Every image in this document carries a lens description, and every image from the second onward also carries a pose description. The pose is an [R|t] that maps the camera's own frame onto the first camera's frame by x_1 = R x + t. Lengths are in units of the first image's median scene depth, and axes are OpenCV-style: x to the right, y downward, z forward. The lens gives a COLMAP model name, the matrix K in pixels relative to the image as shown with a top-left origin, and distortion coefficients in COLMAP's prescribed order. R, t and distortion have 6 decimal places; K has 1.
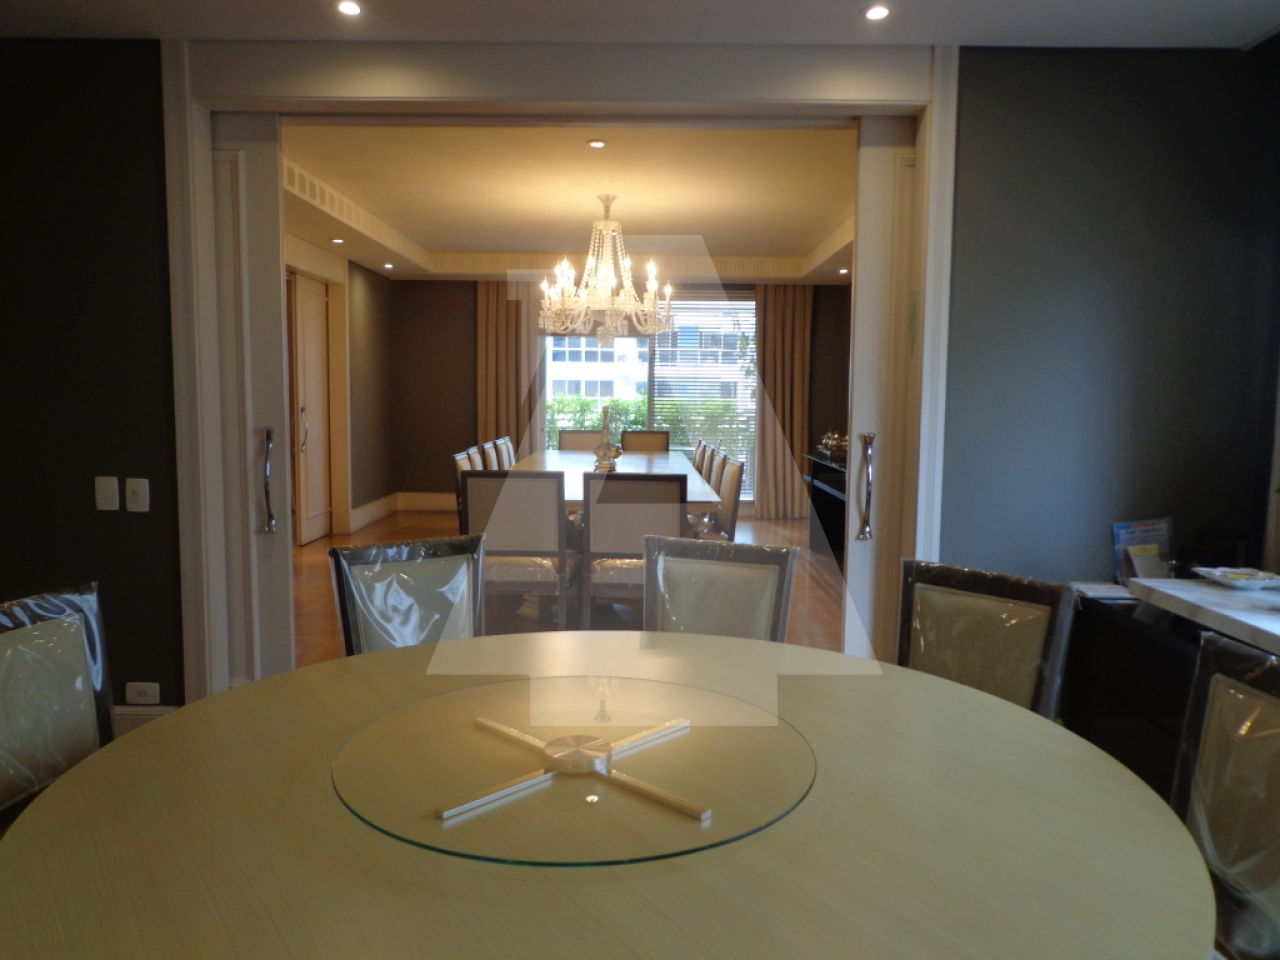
lens RADIAL K [[935.6, 0, 640.0], [0, 935.6, 480.0], [0, 0, 1]] dist [-0.011296, 0.010157]
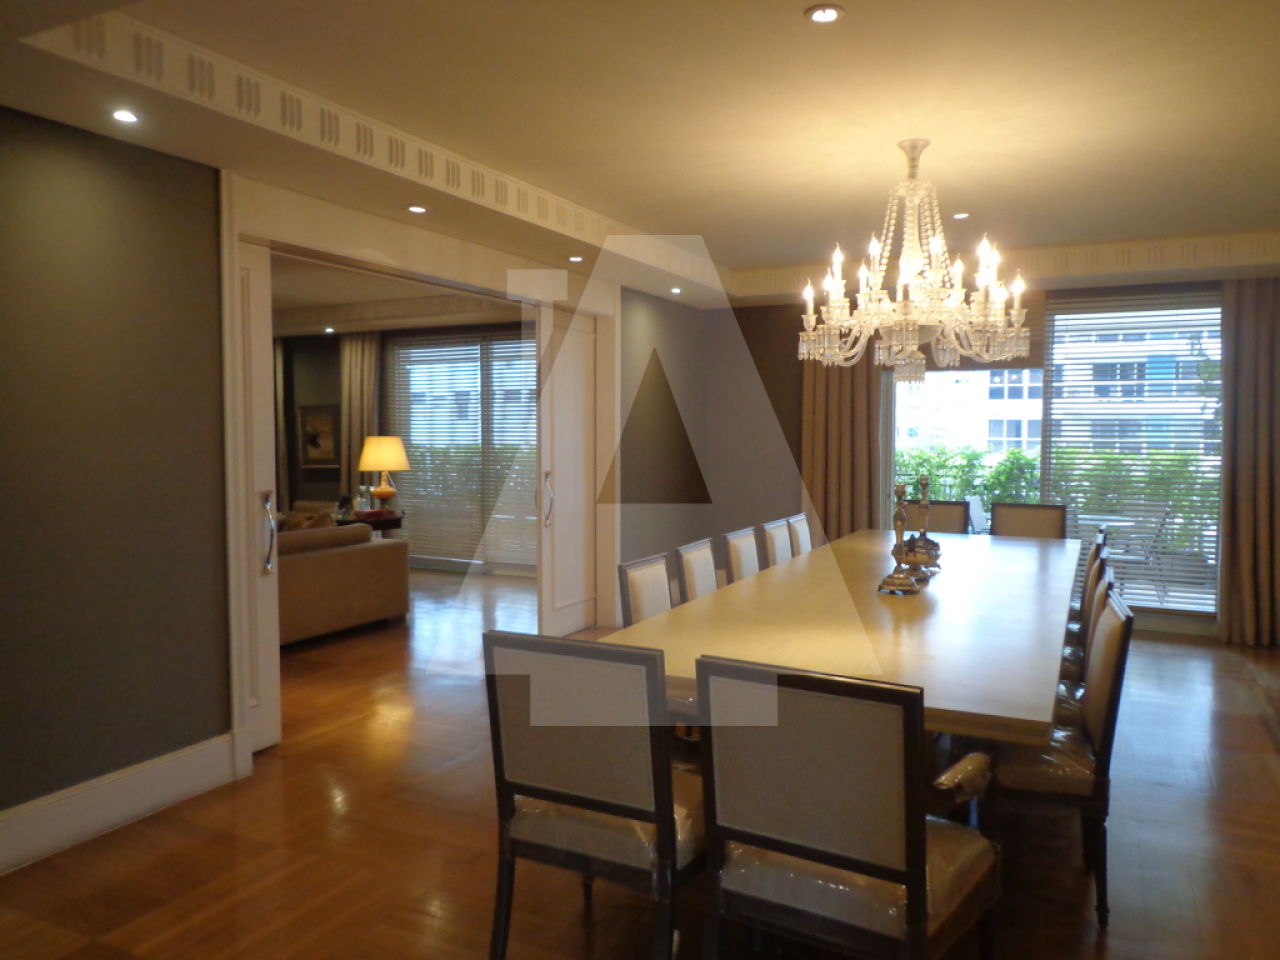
lens RADIAL K [[935.6, 0, 640.0], [0, 935.6, 480.0], [0, 0, 1]] dist [-0.011296, 0.010157]
pose [[0.894896, 0.014025, -0.446054, 0.061881], [-0.033114, 0.998838, -0.035030, -0.040814], [0.445044, 0.046119, 0.894320, 0.289436]]
